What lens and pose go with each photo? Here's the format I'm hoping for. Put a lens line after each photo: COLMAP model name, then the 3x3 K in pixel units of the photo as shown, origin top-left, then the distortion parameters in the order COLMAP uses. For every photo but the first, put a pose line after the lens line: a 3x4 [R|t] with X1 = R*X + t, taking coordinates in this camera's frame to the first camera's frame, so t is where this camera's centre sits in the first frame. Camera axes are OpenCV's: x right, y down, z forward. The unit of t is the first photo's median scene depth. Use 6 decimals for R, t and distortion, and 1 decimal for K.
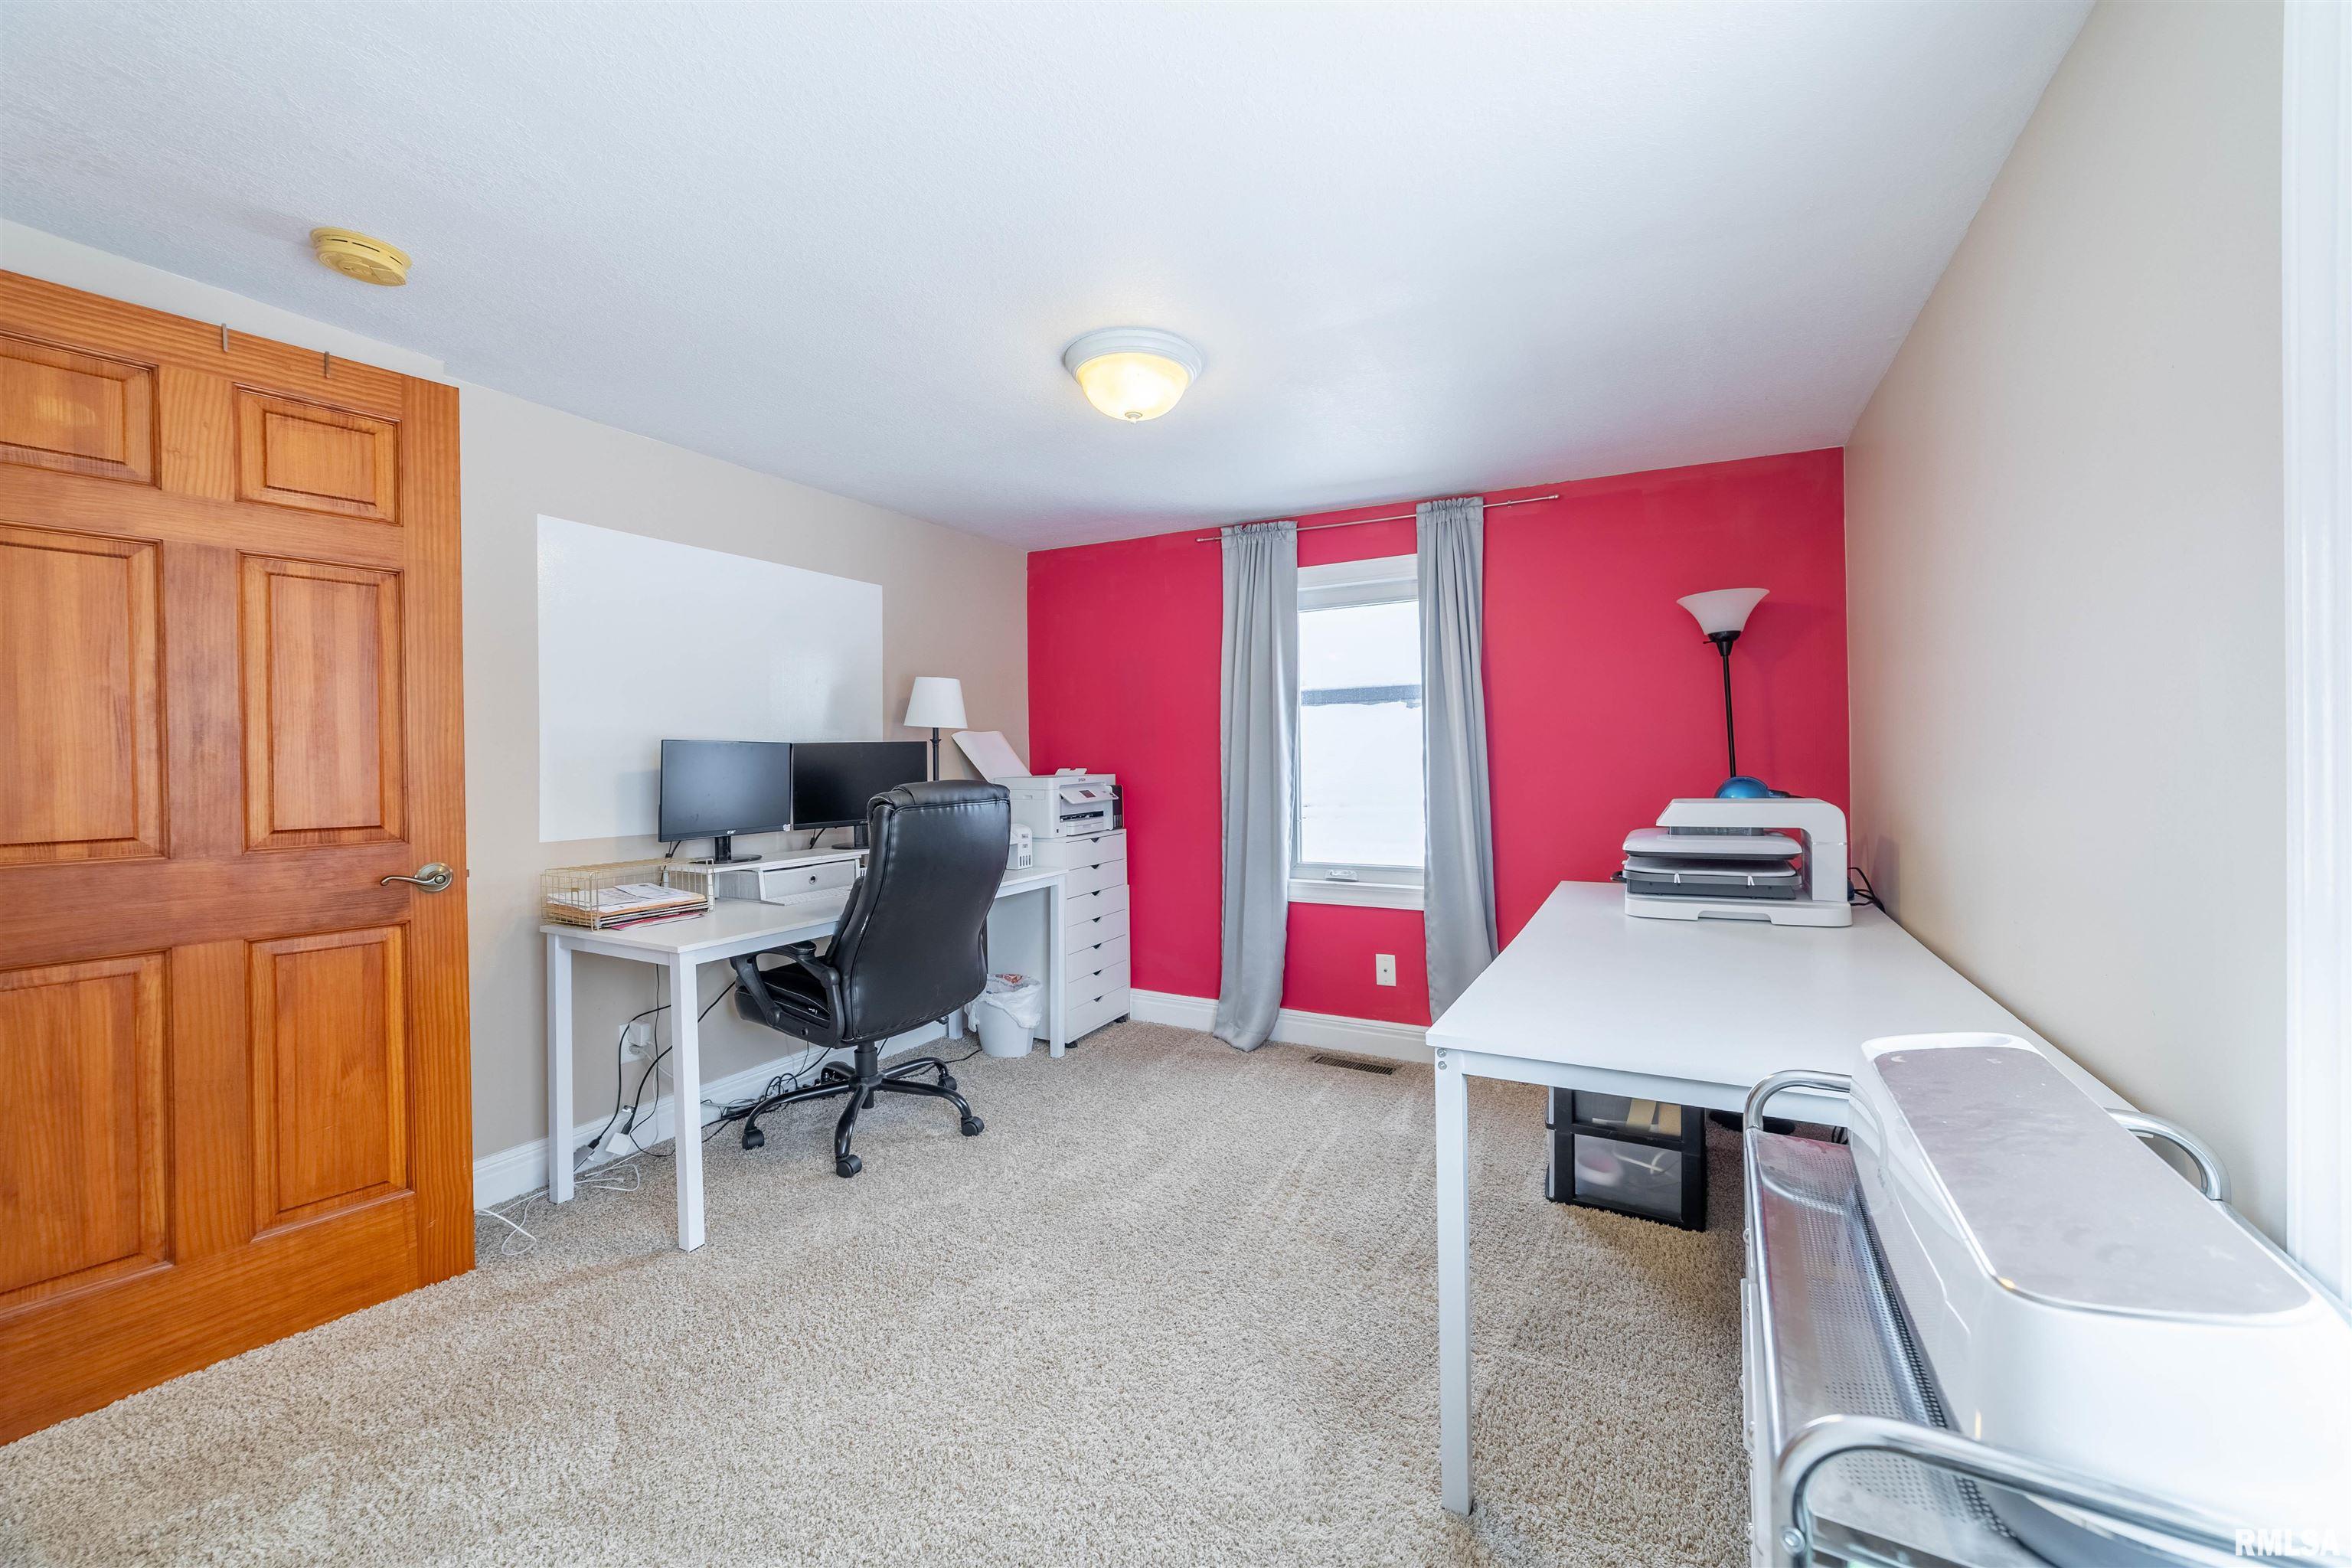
lens RADIAL K [[910.7, 0, 1182.6], [0, 910.7, 768.2], [0, 0, 1]] dist [0.001231, 0.000605]
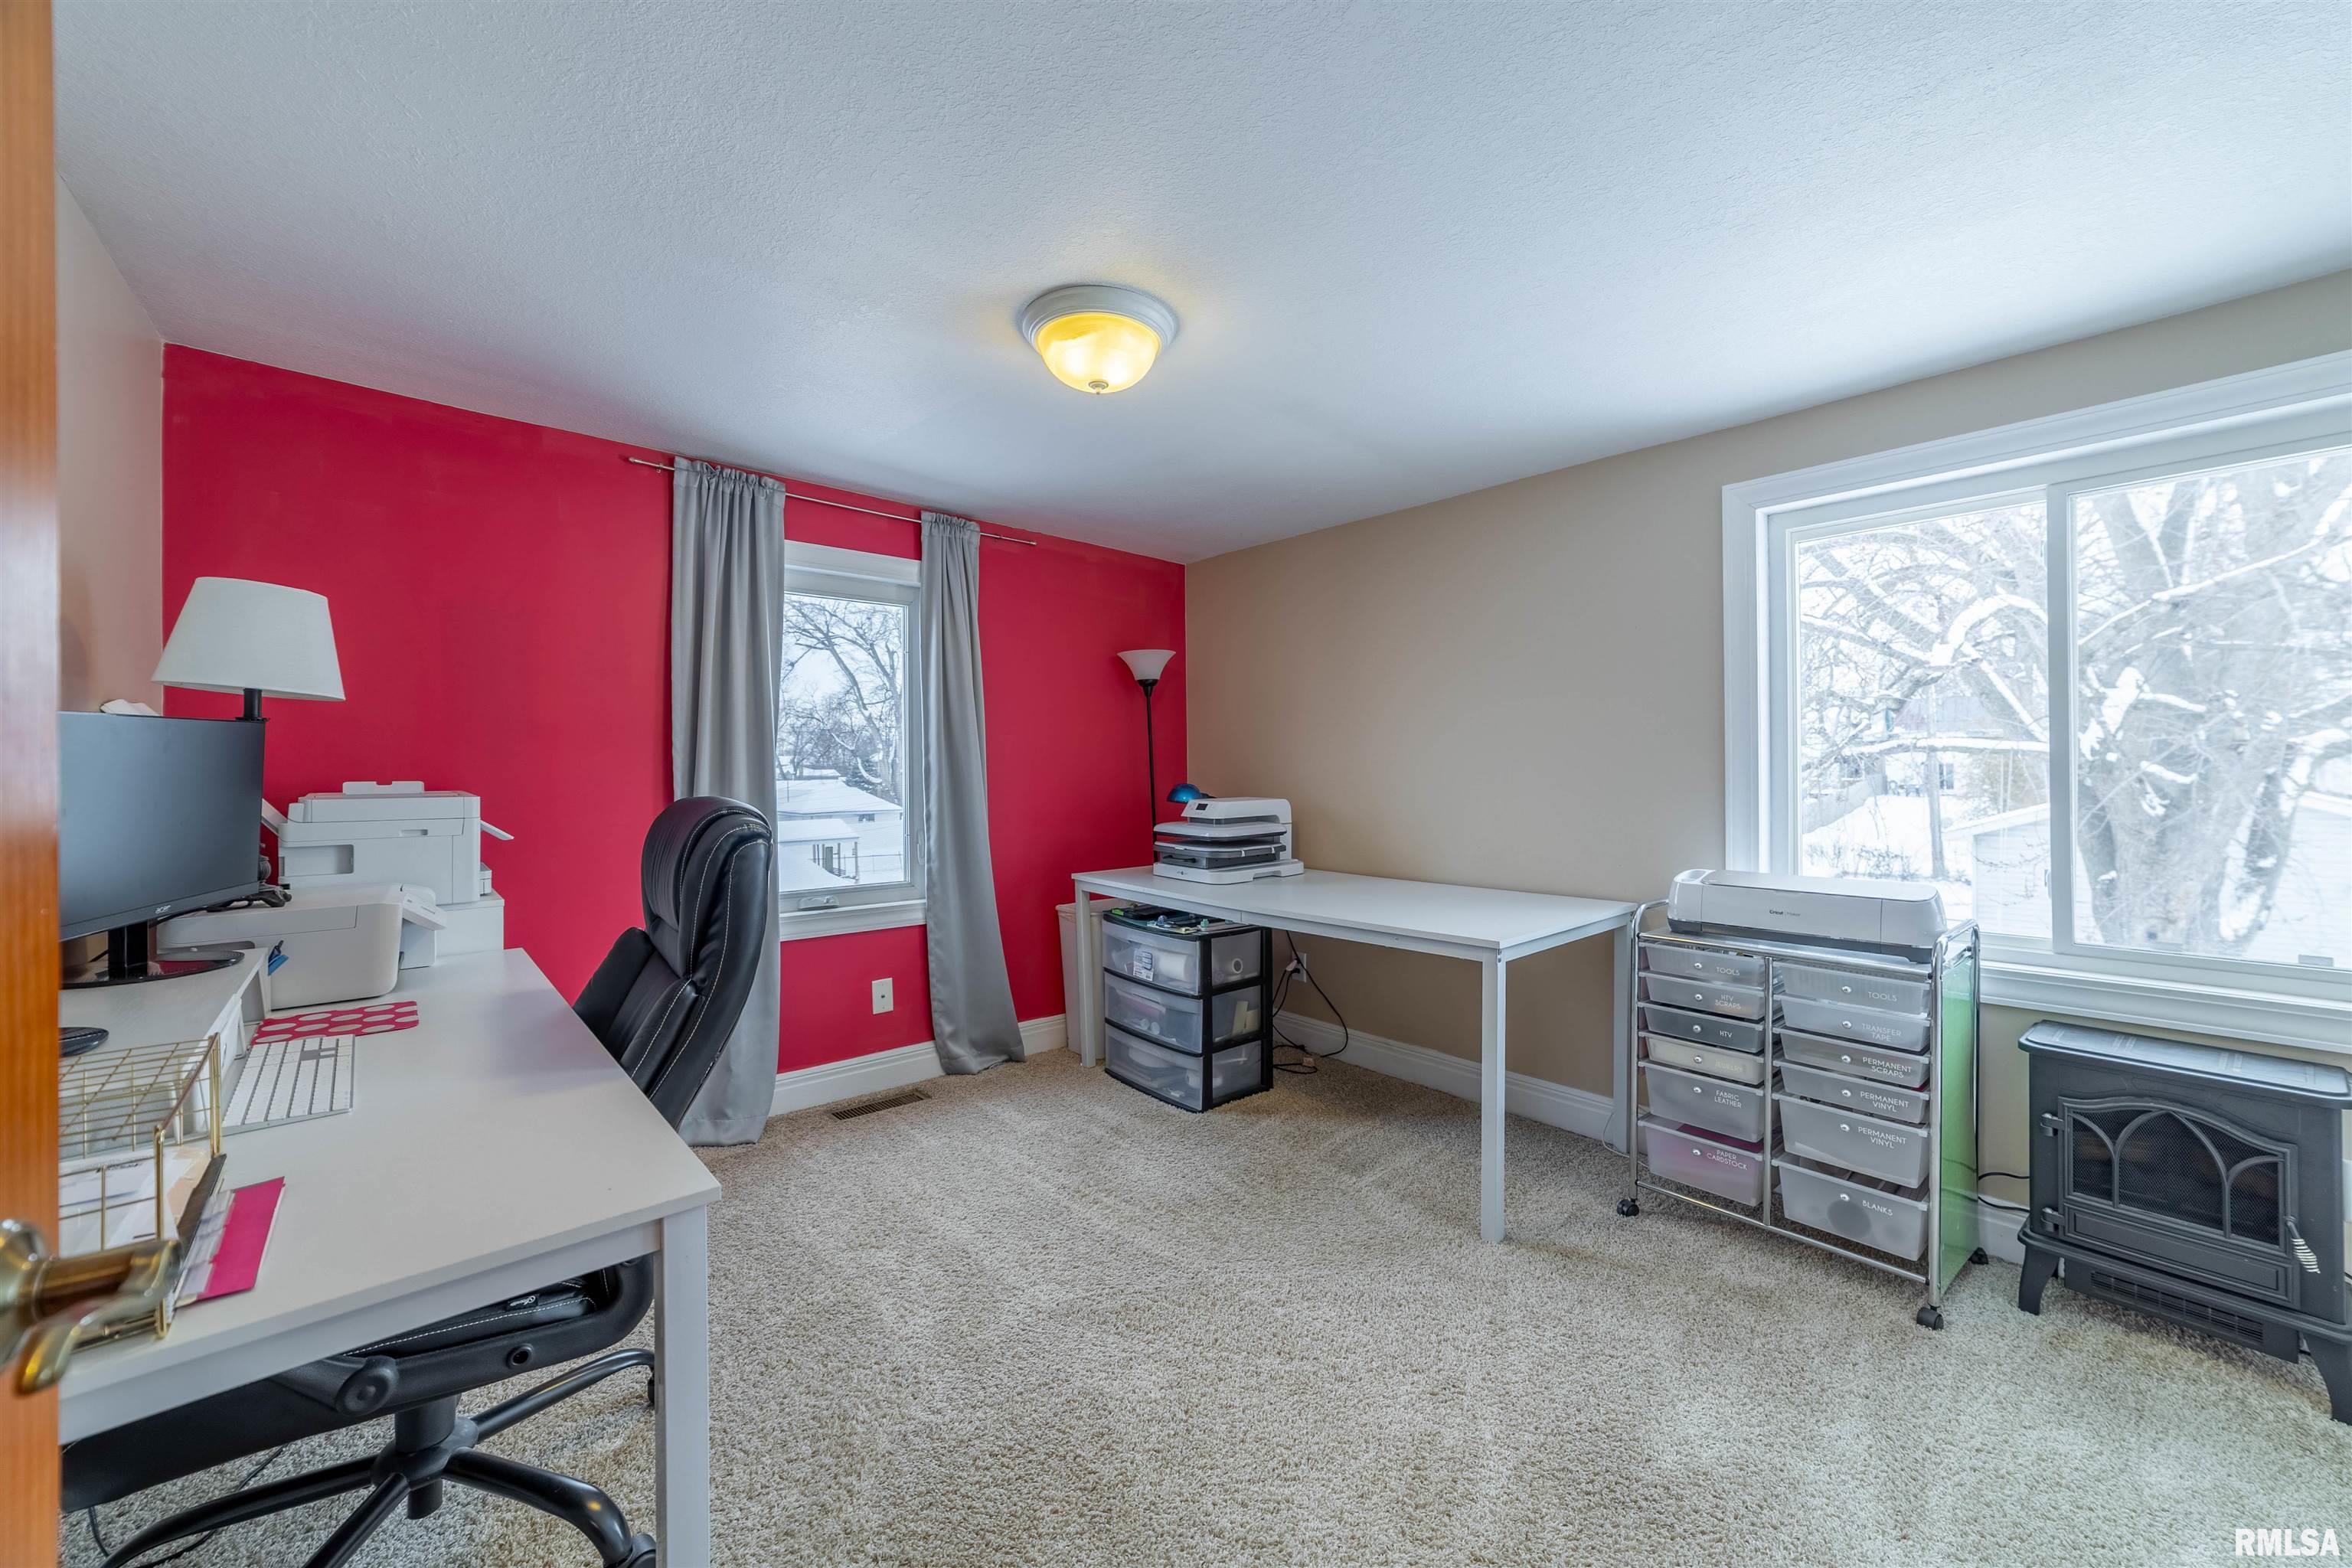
lens RADIAL K [[910.7, 0, 1179.3], [0, 910.7, 768.5], [0, 0, 1]] dist [0.001231, 0.000605]
pose [[0.340353, 0.012102, 0.940220, -0.577713], [0.006039, 0.999868, -0.015056, 0.004880], [-0.940278, 0.010802, 0.340235, 0.411133]]
